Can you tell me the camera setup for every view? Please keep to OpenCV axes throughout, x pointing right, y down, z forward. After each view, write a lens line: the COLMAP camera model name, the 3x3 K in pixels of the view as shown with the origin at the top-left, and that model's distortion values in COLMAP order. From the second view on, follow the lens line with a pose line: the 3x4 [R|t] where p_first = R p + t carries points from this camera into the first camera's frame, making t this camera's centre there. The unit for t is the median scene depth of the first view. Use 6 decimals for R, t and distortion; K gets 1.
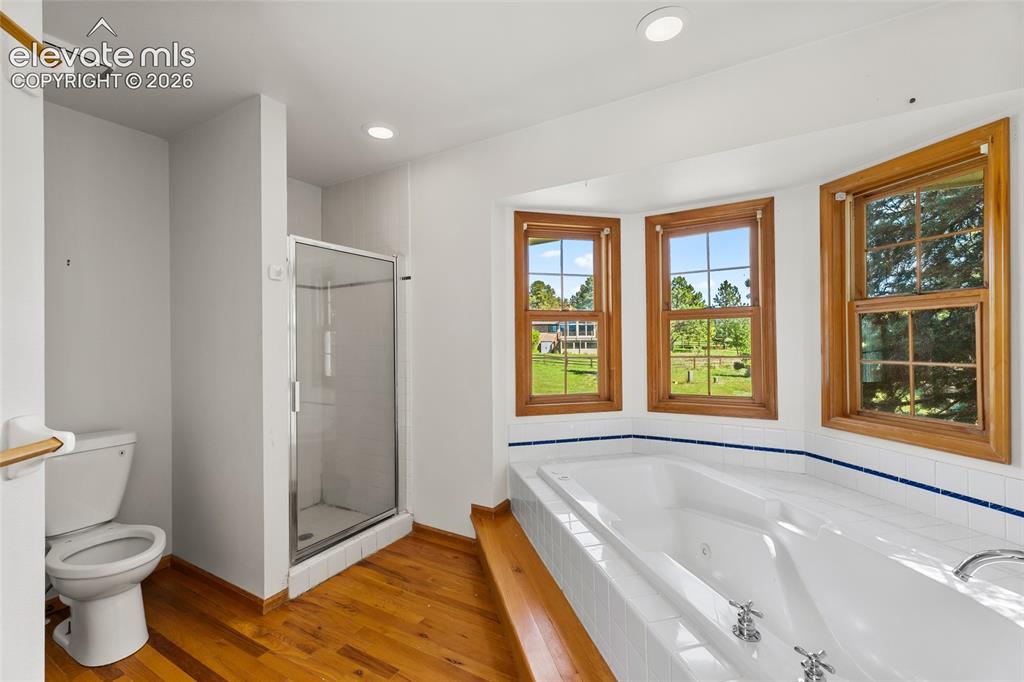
lens RADIAL K [[435.3, 0, 513.1], [0, 435.3, 337.9], [0, 0, 1]] dist [0.003760, 0.000476]
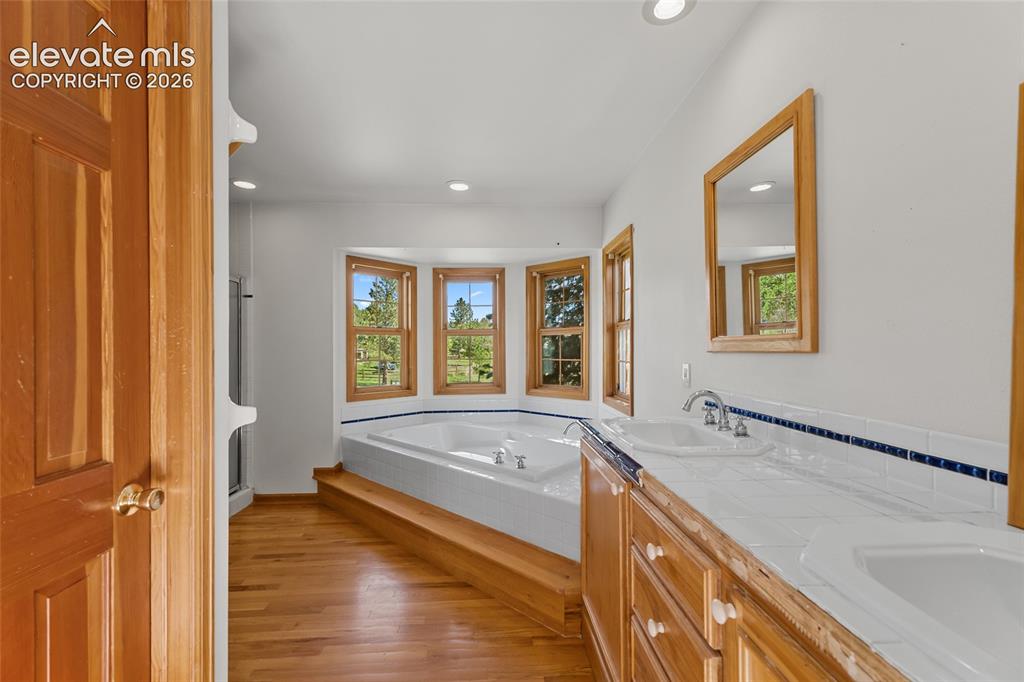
lens RADIAL K [[435.6, 0, 509.2], [0, 435.6, 348.5], [0, 0, 1]] dist [-0.000577, 0.000017]
pose [[0.843359, 0.007955, 0.537291, -0.299759], [-0.008205, 0.999964, -0.001926, 0.006348], [-0.537287, -0.002784, 0.843395, -0.449655]]
